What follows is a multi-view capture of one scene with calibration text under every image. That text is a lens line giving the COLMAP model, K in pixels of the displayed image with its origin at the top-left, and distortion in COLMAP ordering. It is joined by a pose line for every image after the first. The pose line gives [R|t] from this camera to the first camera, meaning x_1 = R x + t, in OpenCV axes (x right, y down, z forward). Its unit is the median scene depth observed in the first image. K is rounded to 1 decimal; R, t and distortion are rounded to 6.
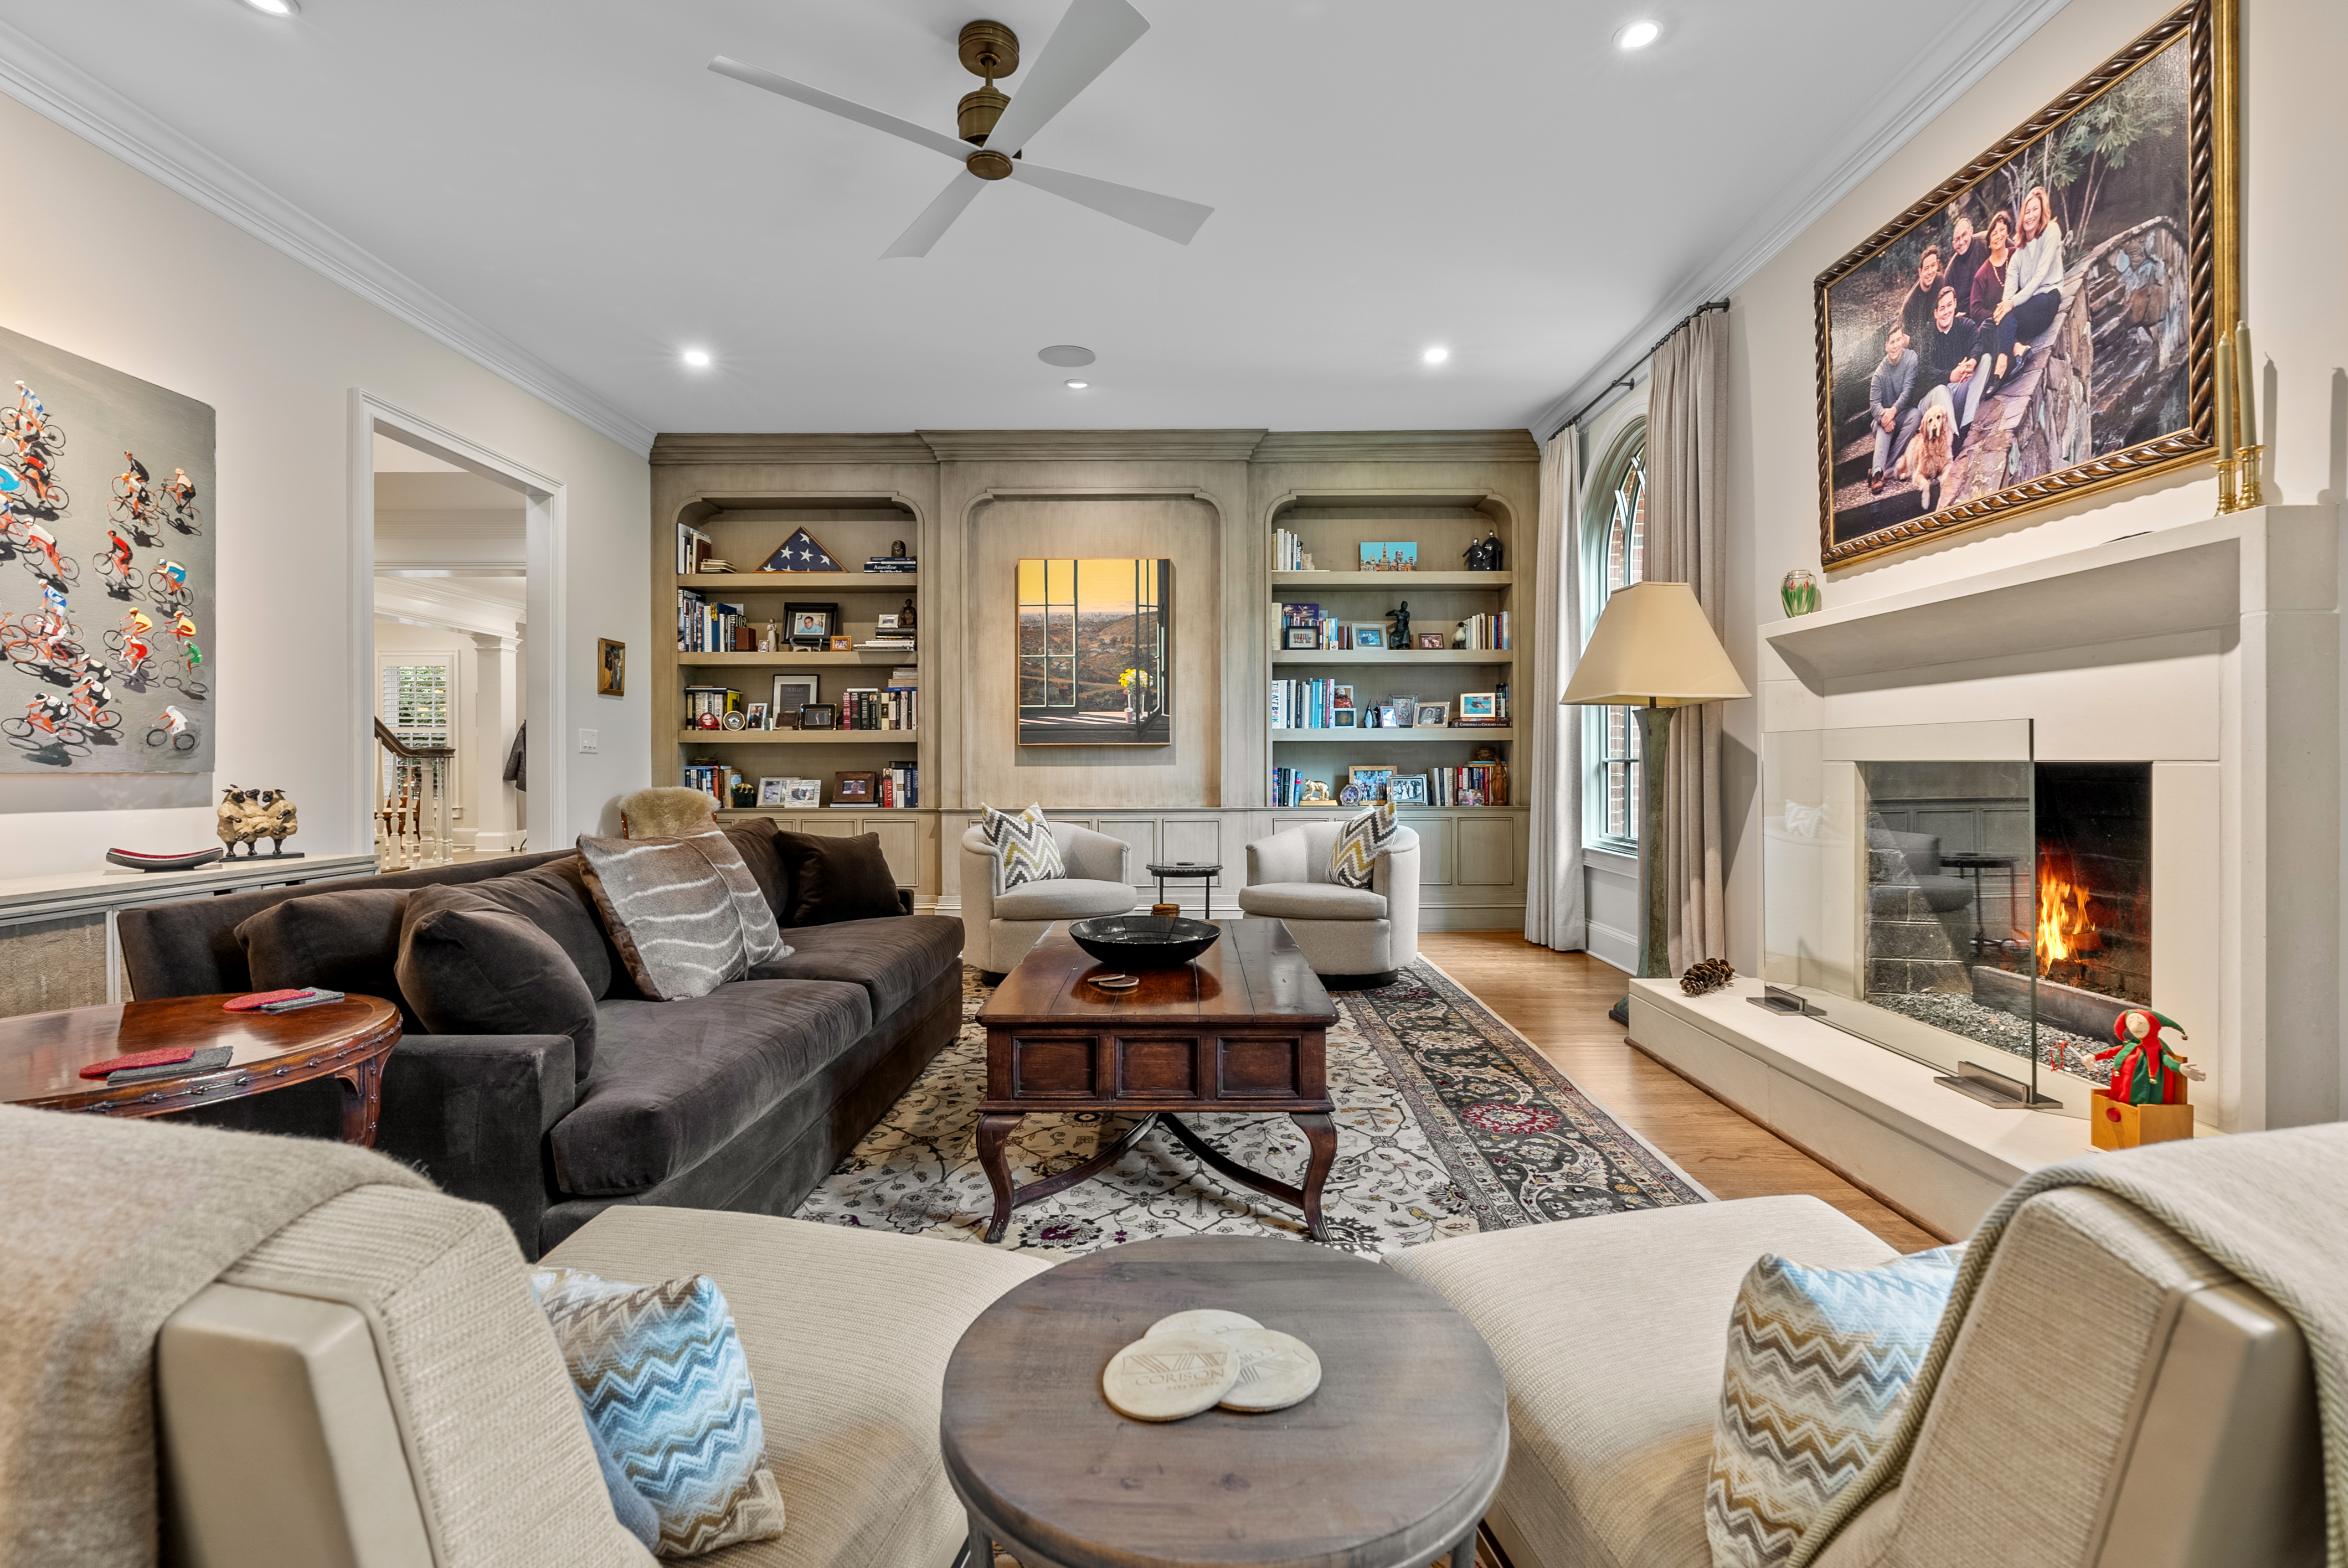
lens RADIAL K [[1067.1, 0, 1182.3], [0, 1067.1, 769.7], [0, 0, 1]] dist [-0.002674, 0.000633]
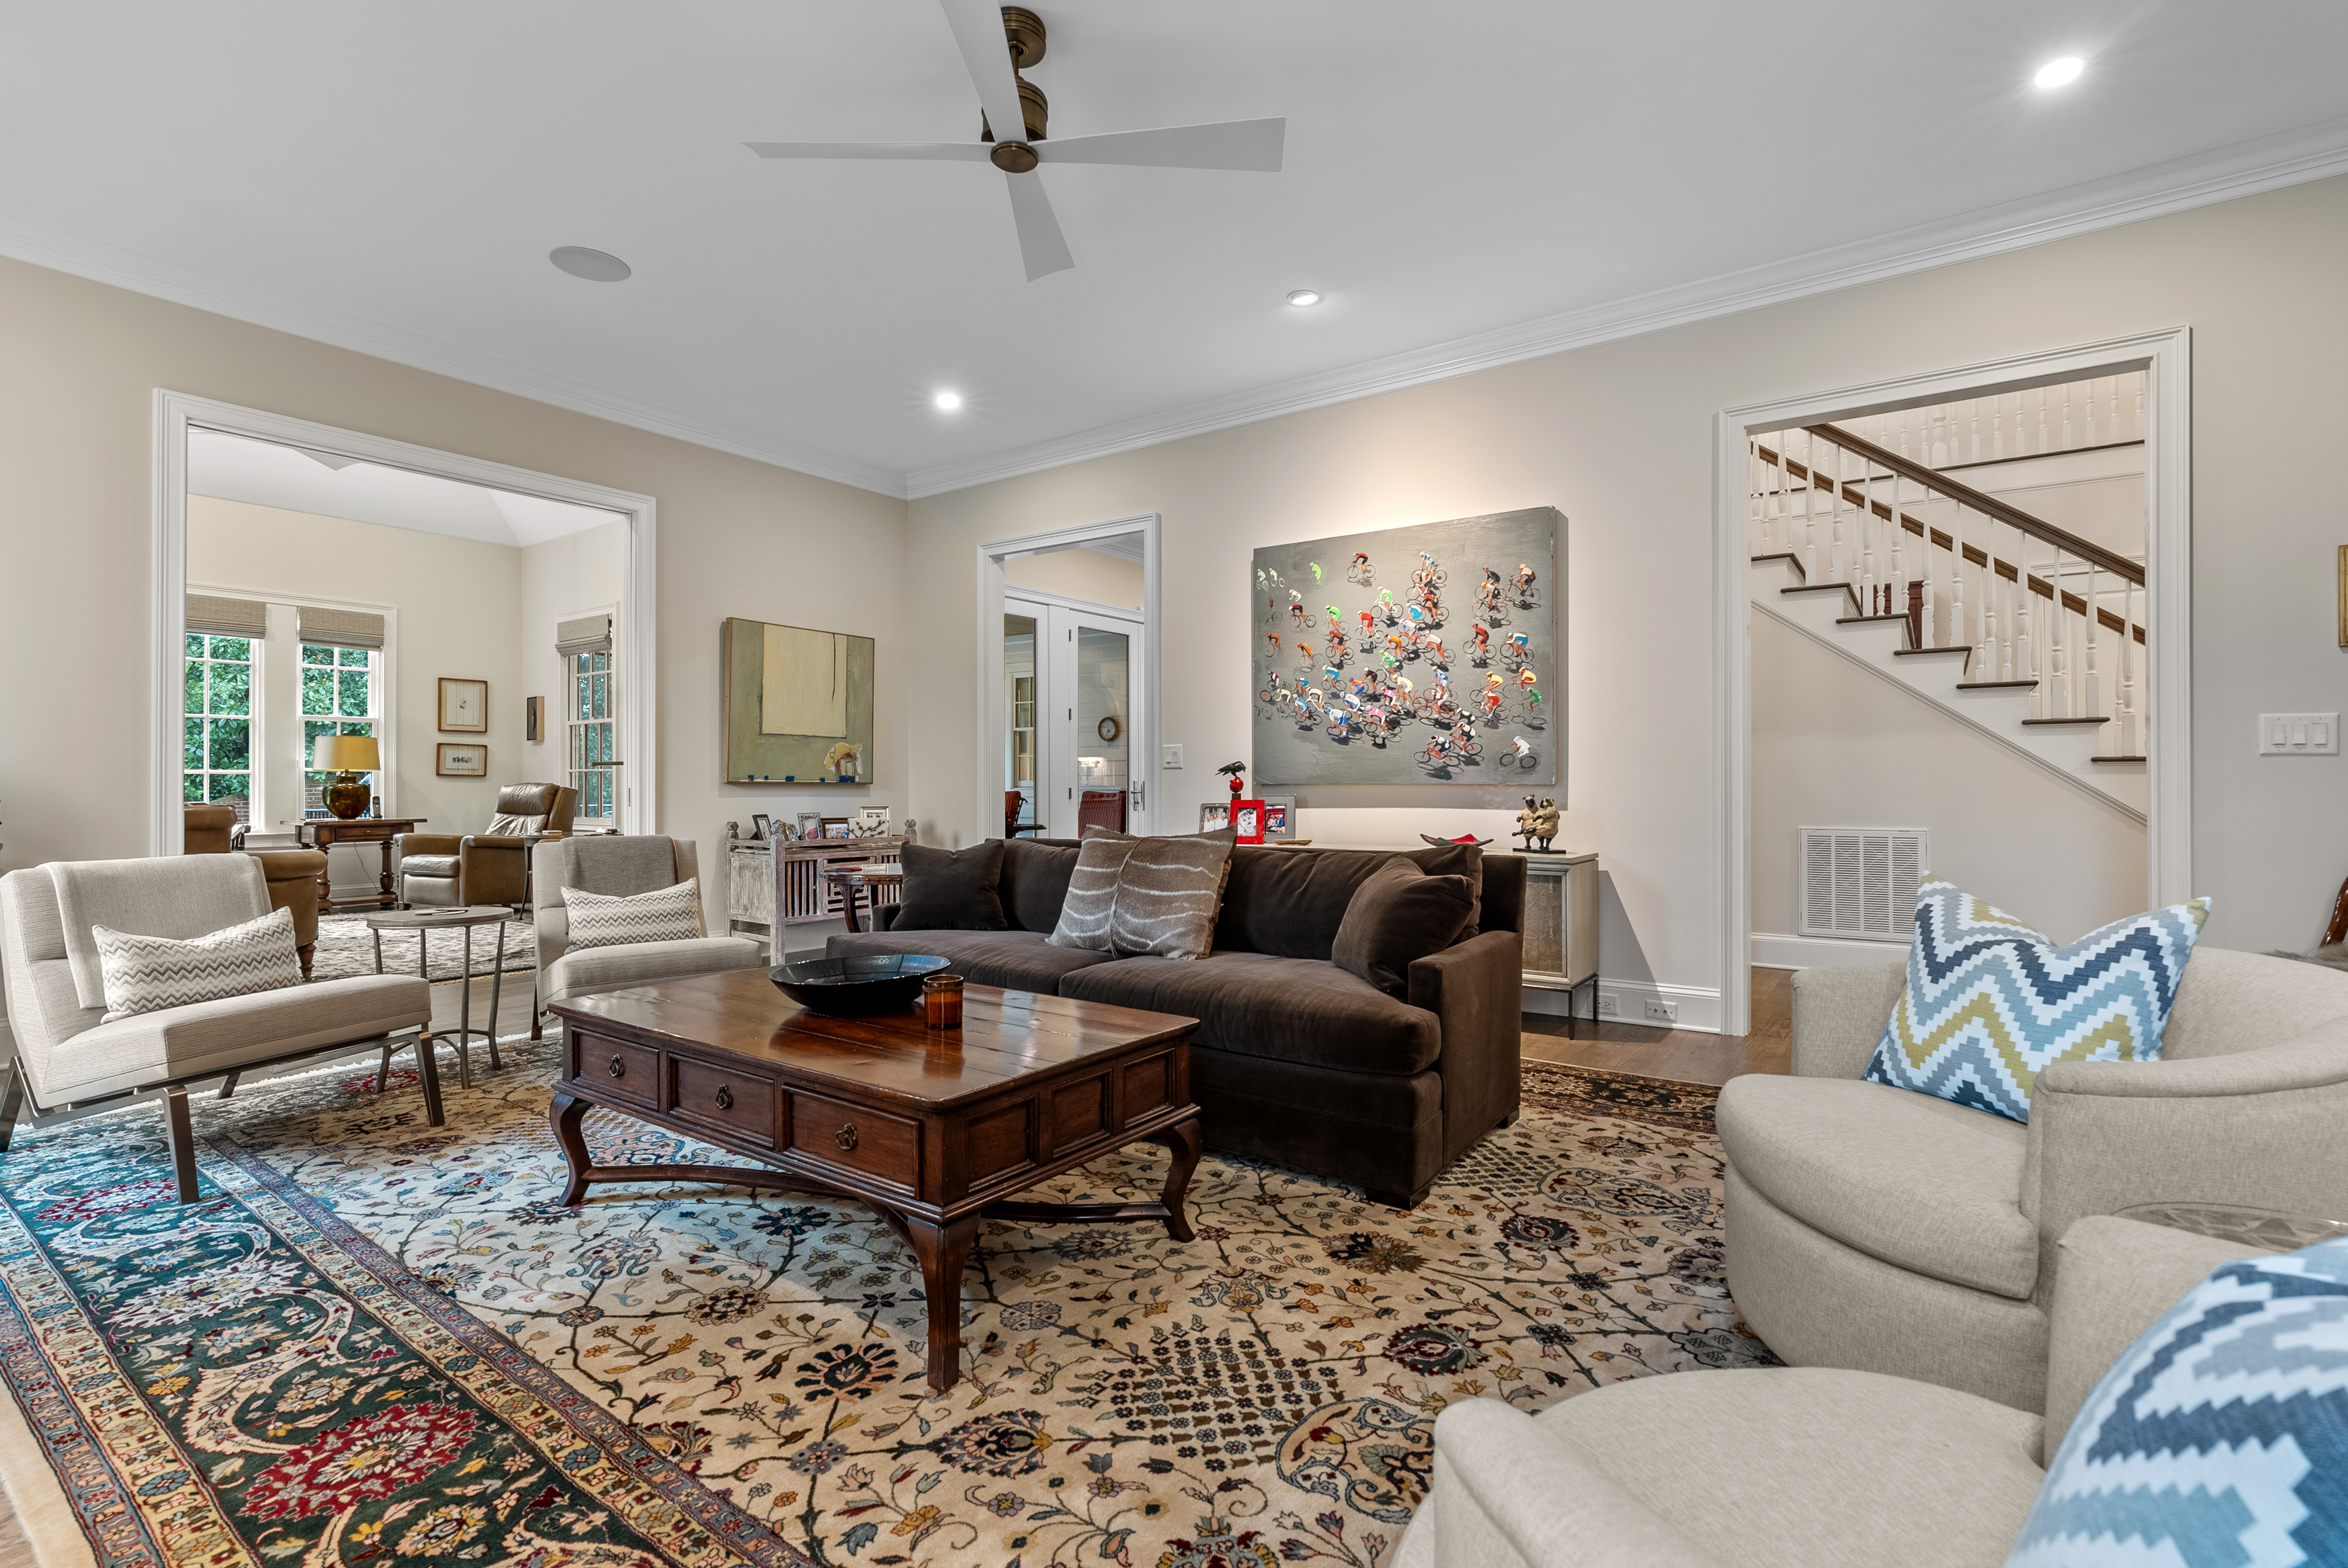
lens RADIAL K [[1071.1, 0, 1181.9], [0, 1071.1, 786.8], [0, 0, 1]] dist [-0.002408, 0.001099]
pose [[-0.581669, 0.007765, -0.813388, 0.501995], [-0.000344, 0.999952, 0.009793, -0.008635], [0.813425, 0.005976, -0.581639, 1.637355]]
